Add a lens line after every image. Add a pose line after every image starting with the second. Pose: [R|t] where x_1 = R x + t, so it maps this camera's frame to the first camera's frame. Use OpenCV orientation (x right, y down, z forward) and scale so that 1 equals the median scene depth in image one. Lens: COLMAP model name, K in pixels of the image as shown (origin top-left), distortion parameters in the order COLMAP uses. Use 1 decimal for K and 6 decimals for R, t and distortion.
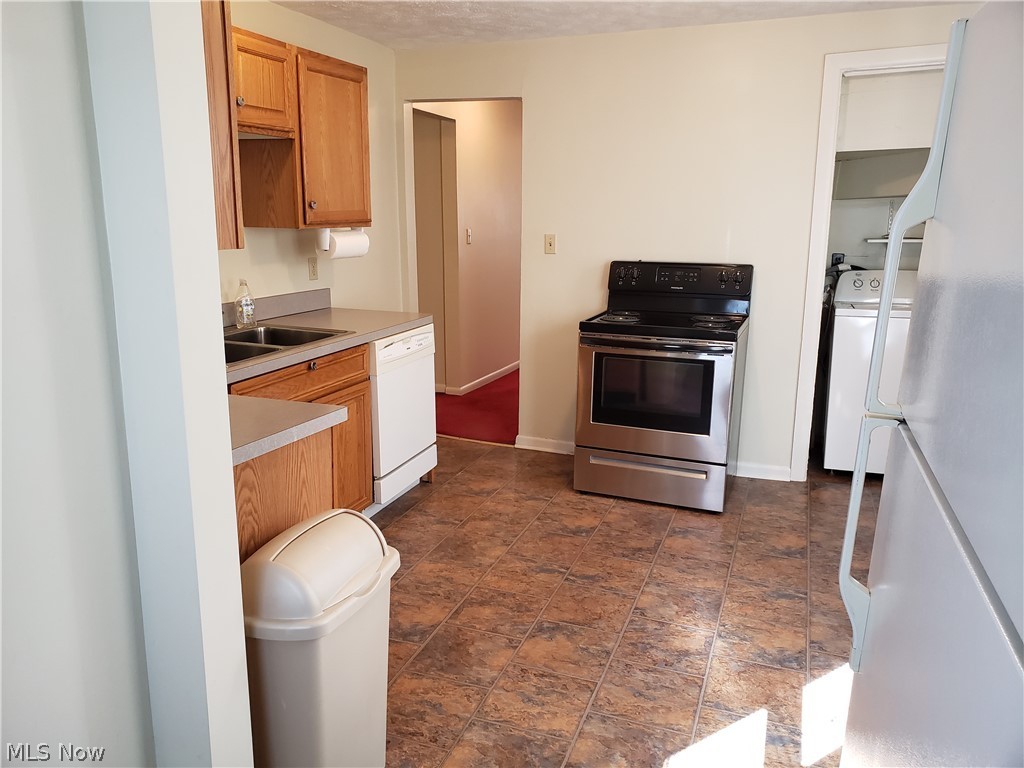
lens RADIAL K [[793.2, 0, 508.1], [0, 793.2, 380.0], [0, 0, 1]] dist [0.062185, -0.059485]
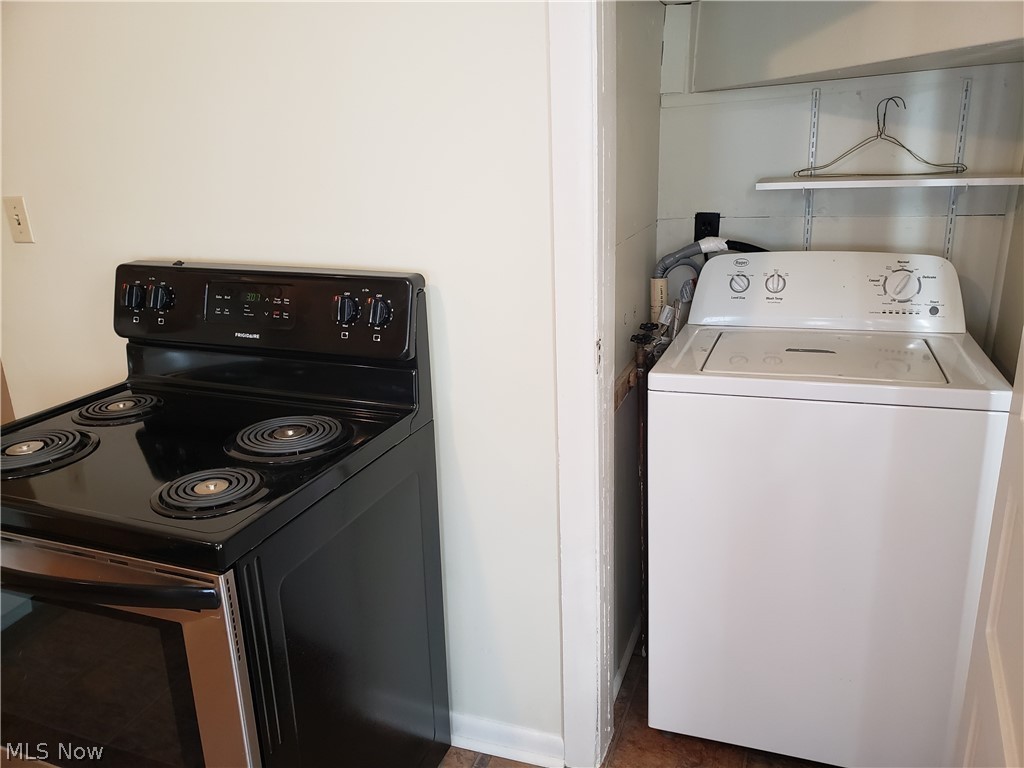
lens RADIAL K [[793.2, 0, 511.7], [0, 793.2, 384.0], [0, 0, 1]] dist [0.062185, -0.059485]
pose [[0.999214, -0.038040, -0.011123, 0.311867], [0.038940, 0.994526, 0.096964, -0.112997], [0.007373, -0.097321, 0.995226, 0.548539]]
